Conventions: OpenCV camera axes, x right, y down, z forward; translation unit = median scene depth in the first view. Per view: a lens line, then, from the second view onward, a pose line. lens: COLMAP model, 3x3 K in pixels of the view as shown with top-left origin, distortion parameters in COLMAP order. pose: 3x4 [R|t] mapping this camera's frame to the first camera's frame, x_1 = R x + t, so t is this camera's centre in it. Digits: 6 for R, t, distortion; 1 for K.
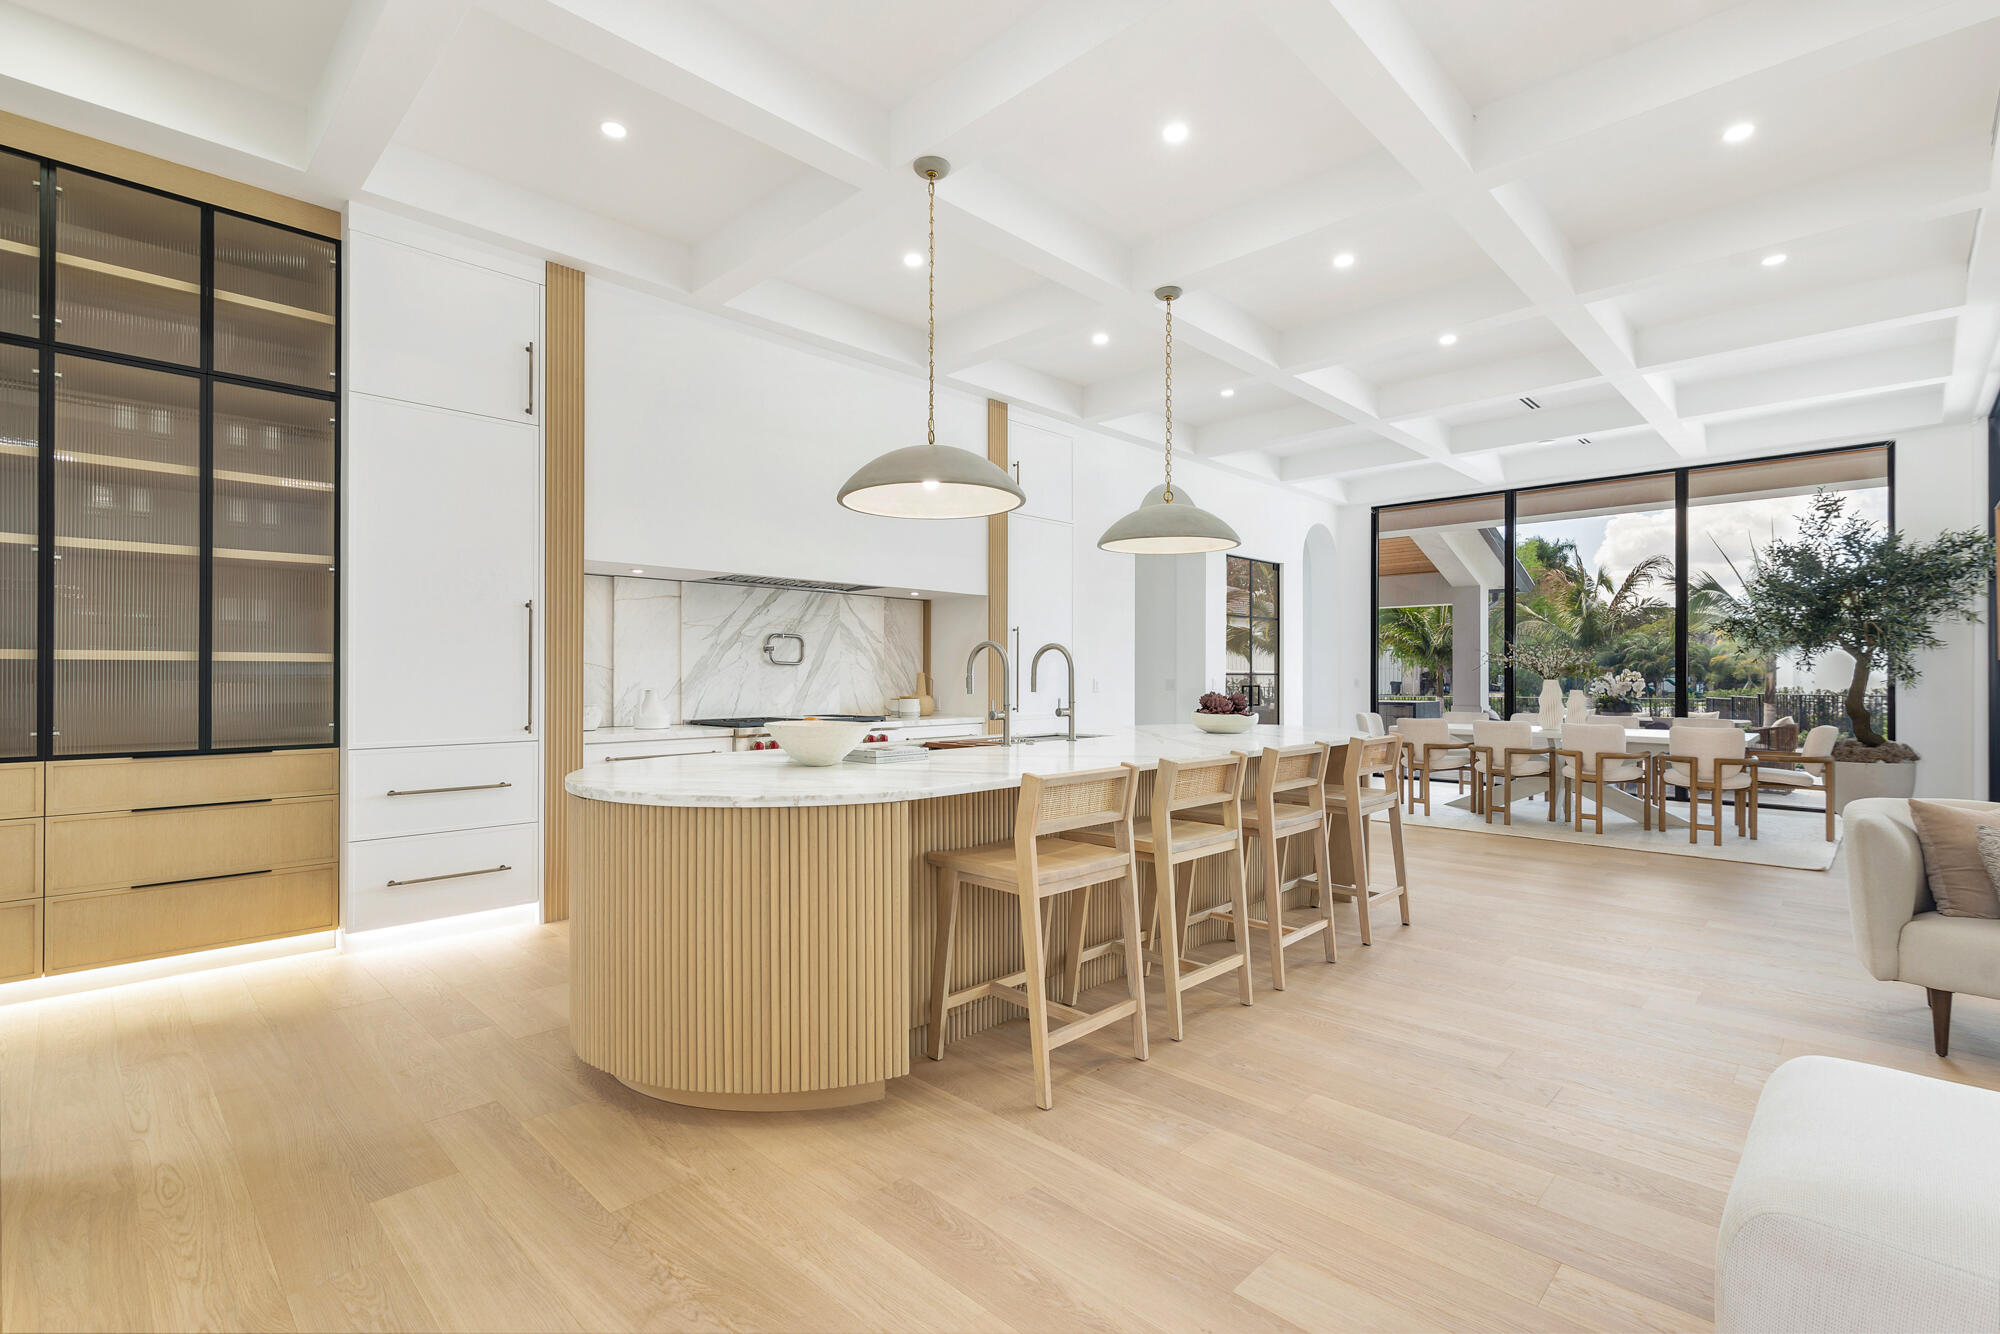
lens RADIAL K [[917.4, 0, 1002.5], [0, 917.4, 672.4], [0, 0, 1]] dist [0.000309, 0.000372]
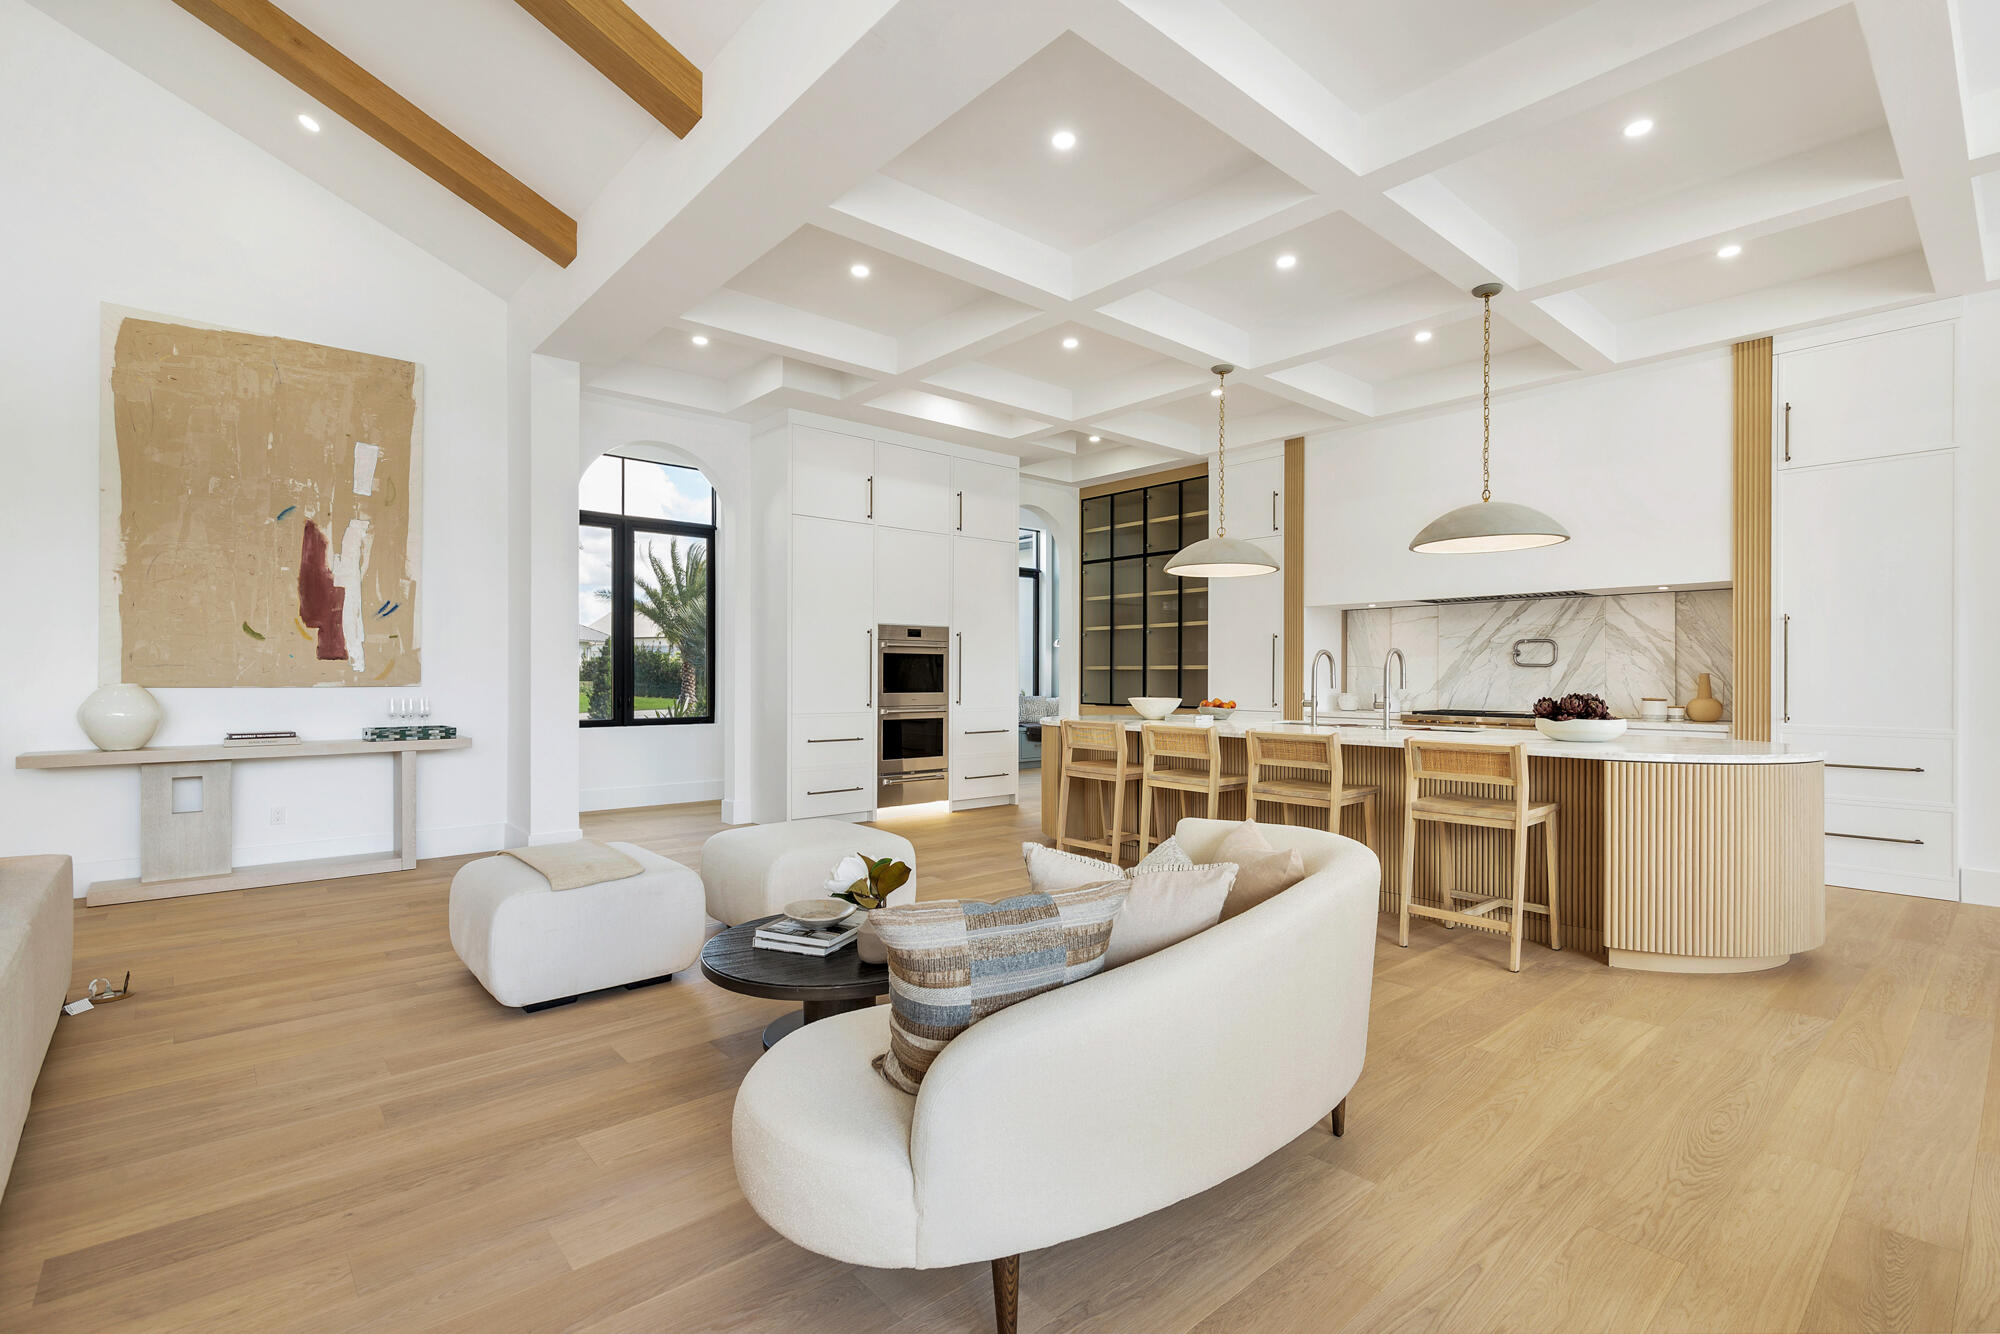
lens RADIAL K [[926.6, 0, 996.3], [0, 926.6, 676.3], [0, 0, 1]] dist [0.000968, 0.000392]
pose [[-0.083922, -0.001487, -0.996471, 0.991722], [0.000731, 0.999999, -0.001554, 0.005277], [0.996472, -0.000859, -0.083921, 0.446820]]
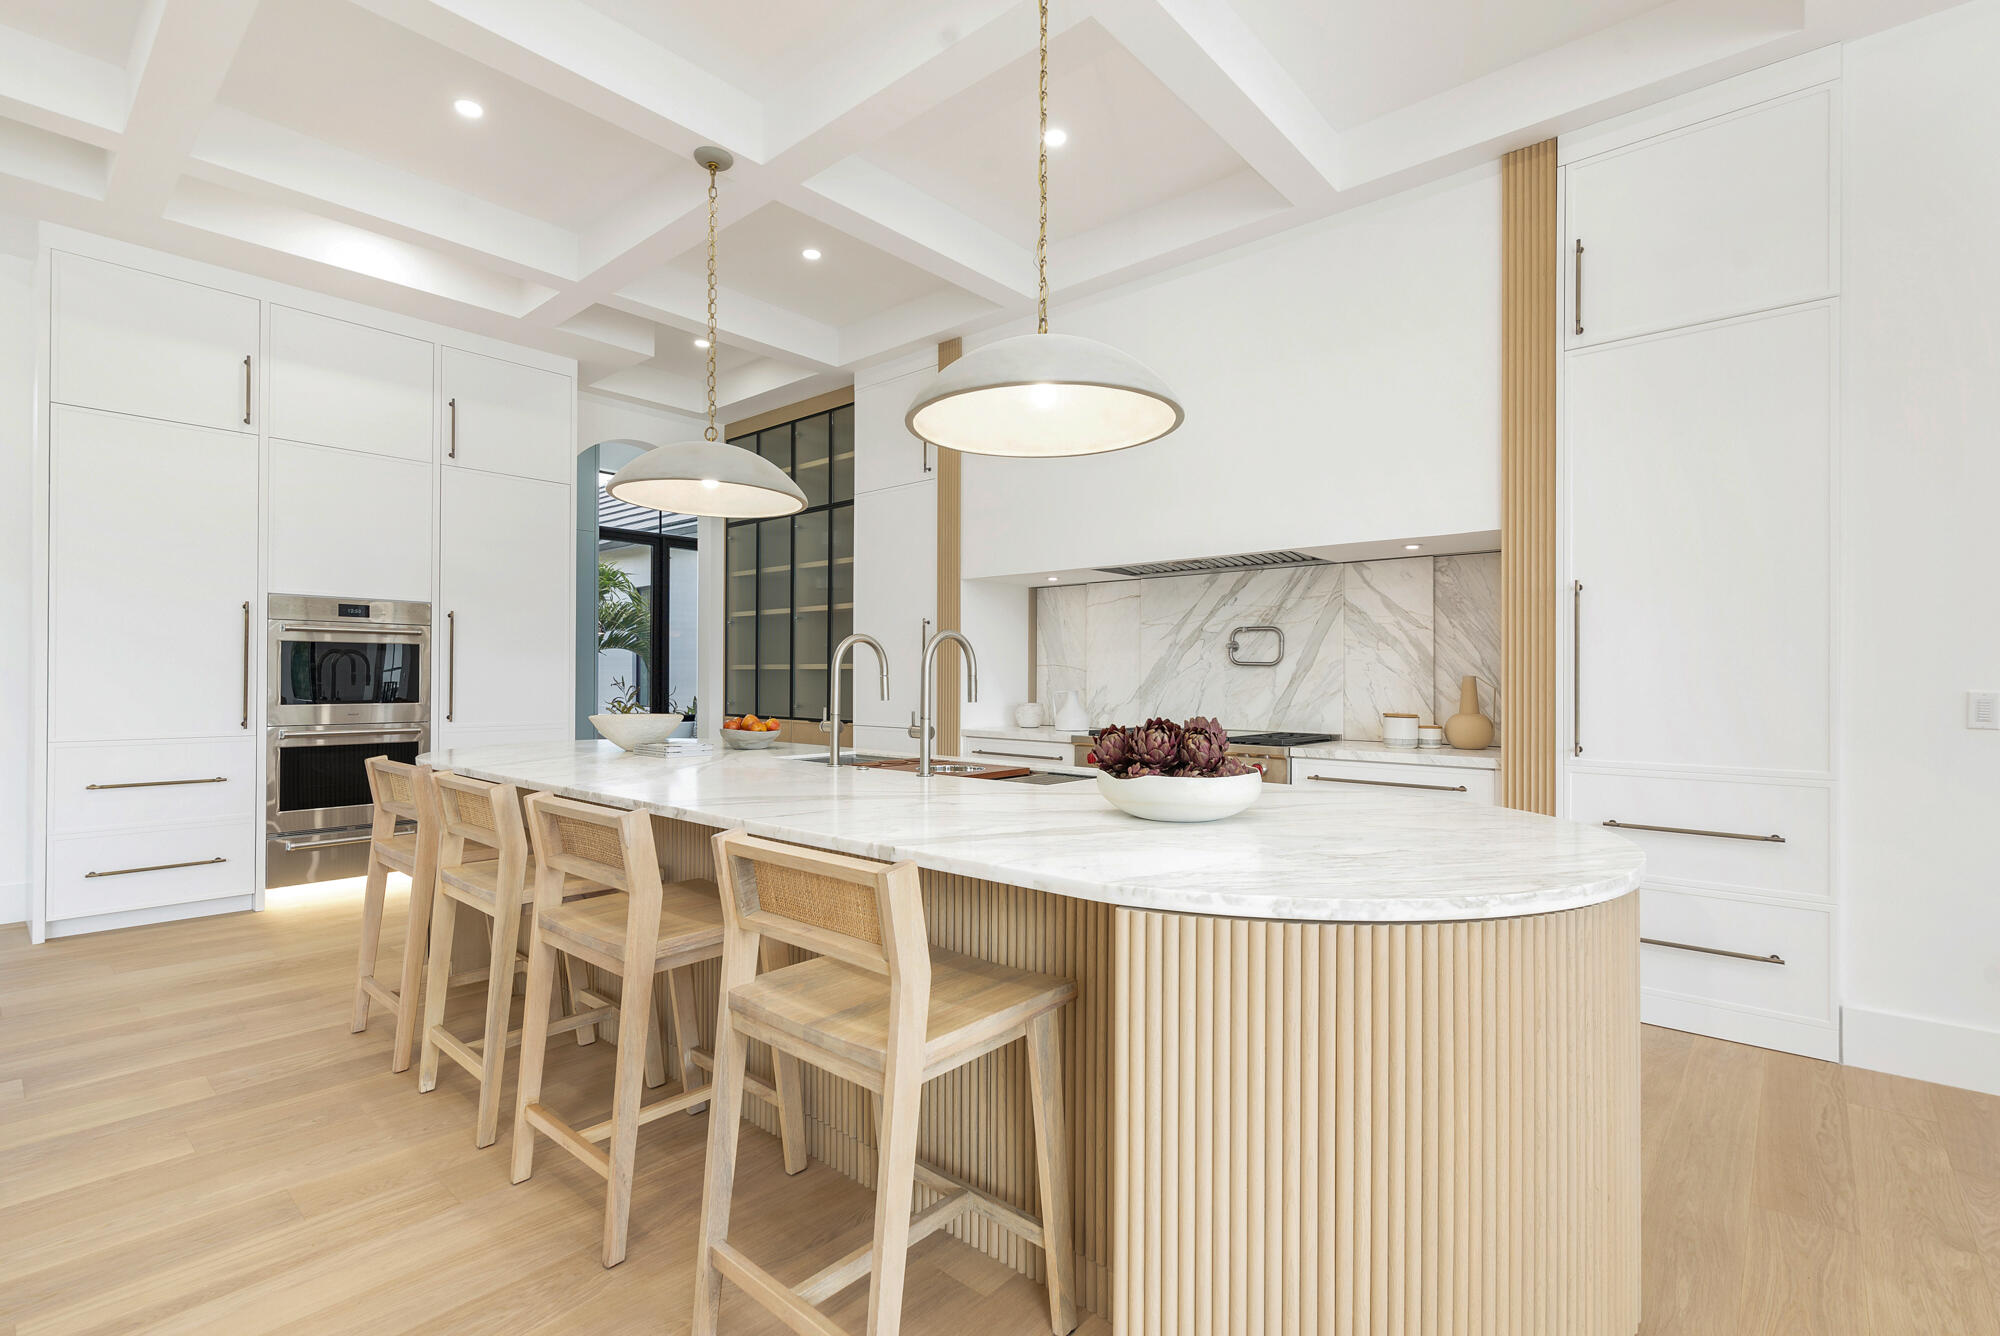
lens RADIAL K [[917.4, 0, 1002.5], [0, 917.4, 673.4], [0, 0, 1]] dist [0.000309, 0.000372]
pose [[0.046778, -0.005744, -0.998889, 0.557921], [-0.001087, 0.999983, -0.005801, 0.003181], [0.998905, 0.001357, 0.046771, 0.769624]]
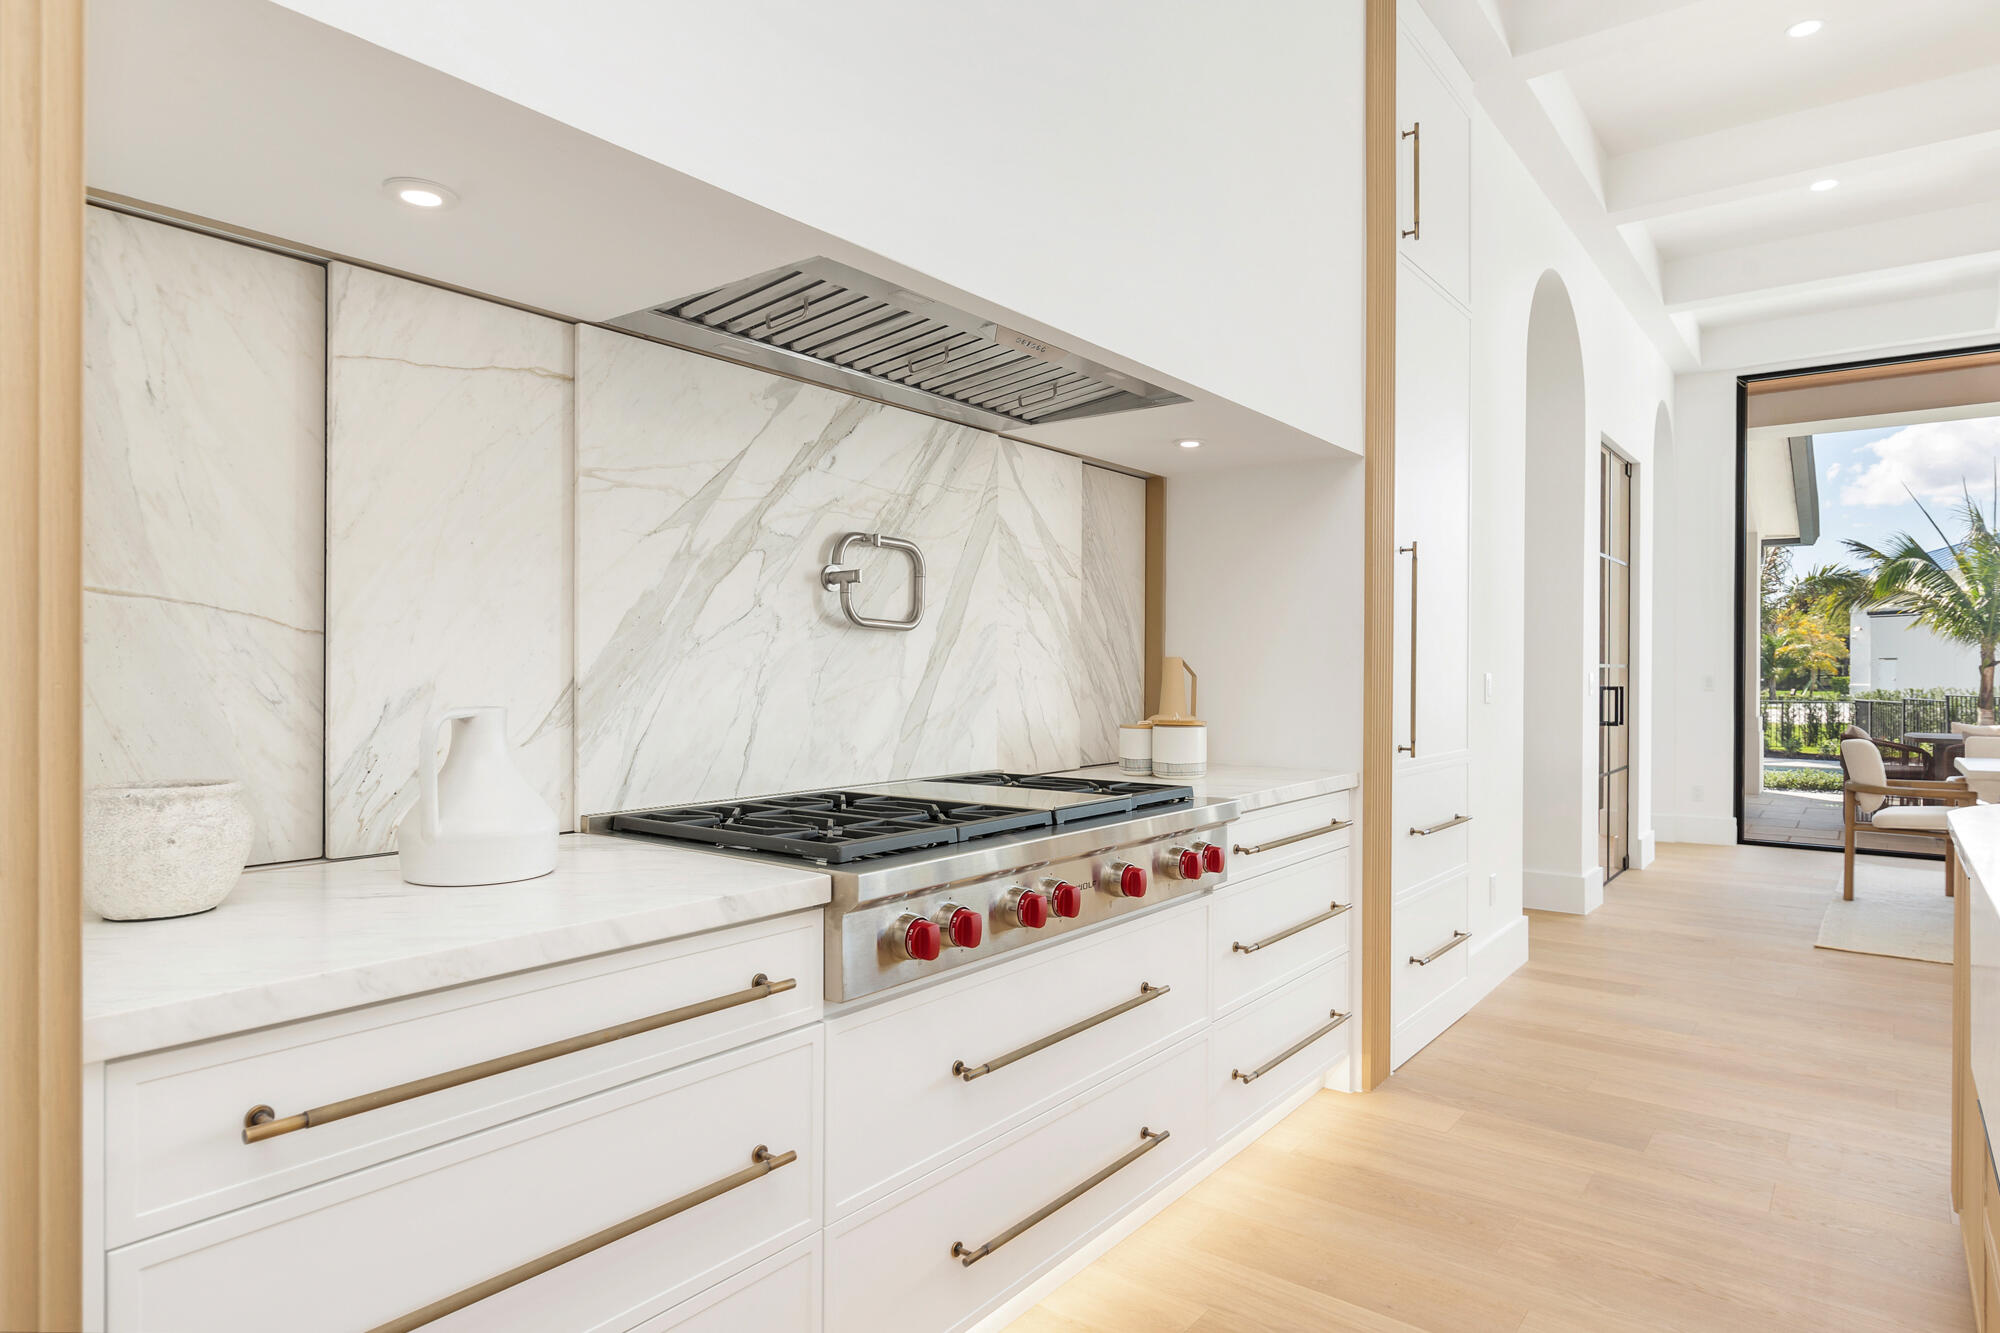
lens RADIAL K [[1148.8, 0, 1000.0], [0, 1148.8, 666.5], [0, 0, 1]] dist [-0.002228, 0.000245]
pose [[0.993814, 0.002759, 0.111021, -0.246426], [-0.002959, 0.999994, 0.001635, 0.004555], [-0.111016, -0.001953, 0.993817, 0.602075]]
